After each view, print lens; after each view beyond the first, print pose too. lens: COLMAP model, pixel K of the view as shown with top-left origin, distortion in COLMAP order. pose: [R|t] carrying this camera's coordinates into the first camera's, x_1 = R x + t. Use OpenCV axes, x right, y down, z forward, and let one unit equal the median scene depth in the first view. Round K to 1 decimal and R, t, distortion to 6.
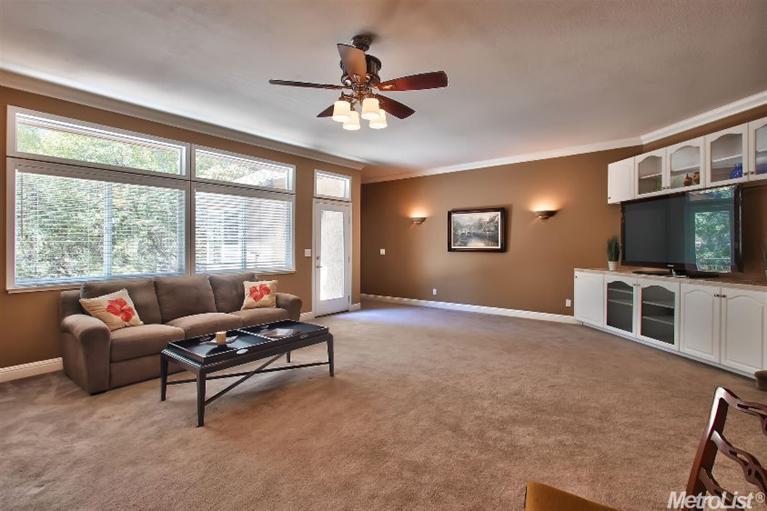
lens RADIAL K [[358.9, 0, 379.0], [0, 358.9, 243.6], [0, 0, 1]] dist [-0.004517, 0.000084]
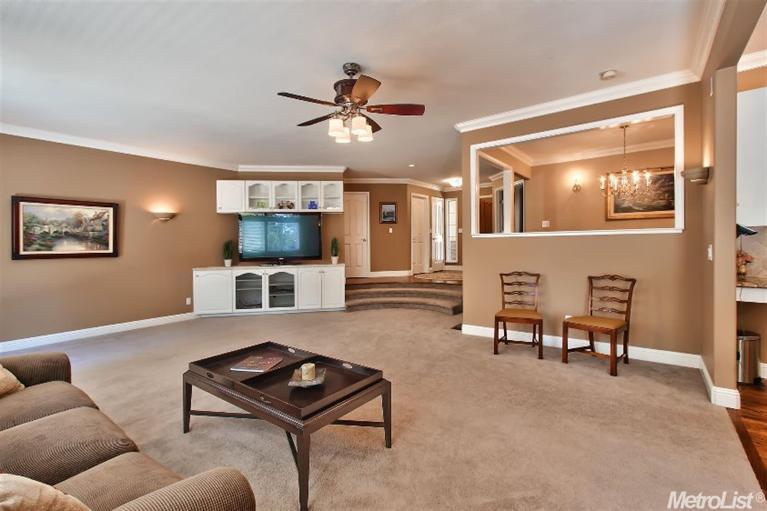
lens RADIAL K [[358.9, 0, 383.9], [0, 358.9, 249.3], [0, 0, 1]] dist [-0.004517, 0.000084]
pose [[-0.028832, -0.012498, 0.999506, -0.500033], [0.012866, 0.999834, 0.012873, 0.003996], [-0.999501, 0.013230, -0.028666, 0.394441]]
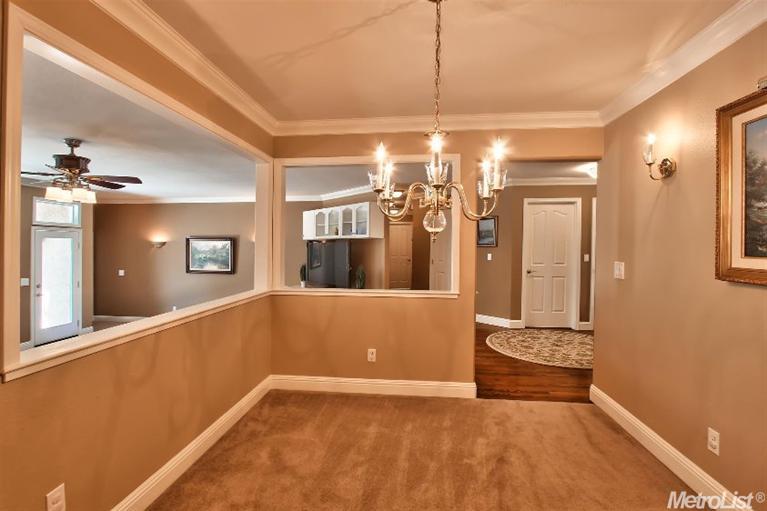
lens RADIAL K [[378.5, 0, 368.1], [0, 378.5, 244.8], [0, 0, 1]] dist [-0.017832, 0.000453]
pose [[0.858741, 0.006547, 0.512368, 0.081169], [-0.007343, 0.999973, -0.000471, -0.077395], [-0.512357, -0.003358, 0.858766, -0.345521]]
